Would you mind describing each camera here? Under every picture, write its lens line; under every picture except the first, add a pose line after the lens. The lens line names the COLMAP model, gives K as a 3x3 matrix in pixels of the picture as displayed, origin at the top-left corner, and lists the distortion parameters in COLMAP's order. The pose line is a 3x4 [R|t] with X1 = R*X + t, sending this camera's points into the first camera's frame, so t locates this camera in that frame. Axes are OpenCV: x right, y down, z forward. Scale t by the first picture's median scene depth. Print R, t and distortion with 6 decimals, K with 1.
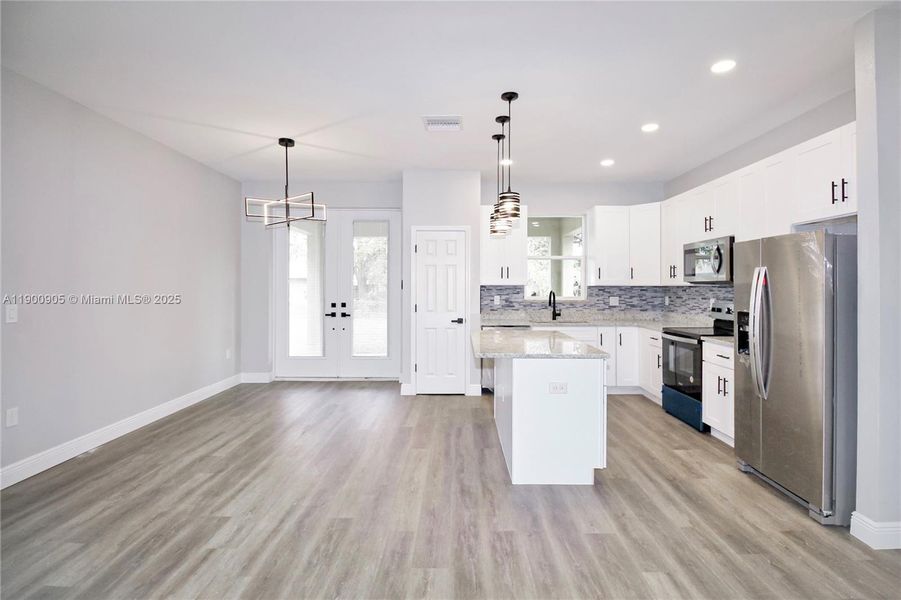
lens RADIAL K [[434.2, 0, 456.3], [0, 434.2, 284.4], [0, 0, 1]] dist [-0.012177, -0.005466]
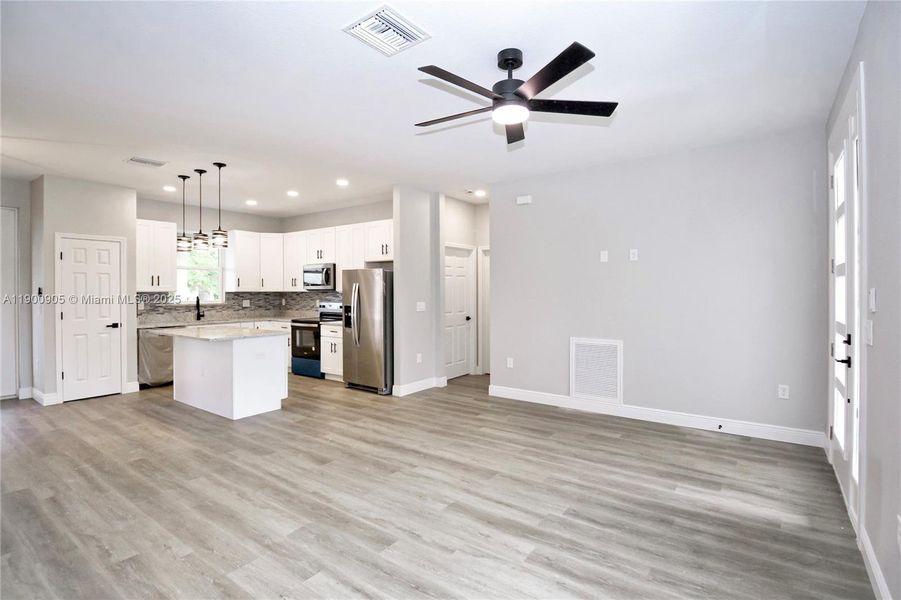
lens RADIAL K [[434.2, 0, 451.1], [0, 434.2, 294.2], [0, 0, 1]] dist [-0.012177, -0.005466]
pose [[0.592914, -0.010260, 0.805200, -0.794860], [-0.002751, 0.999887, 0.014766, -0.024937], [-0.805261, -0.010970, 0.592819, -0.675820]]
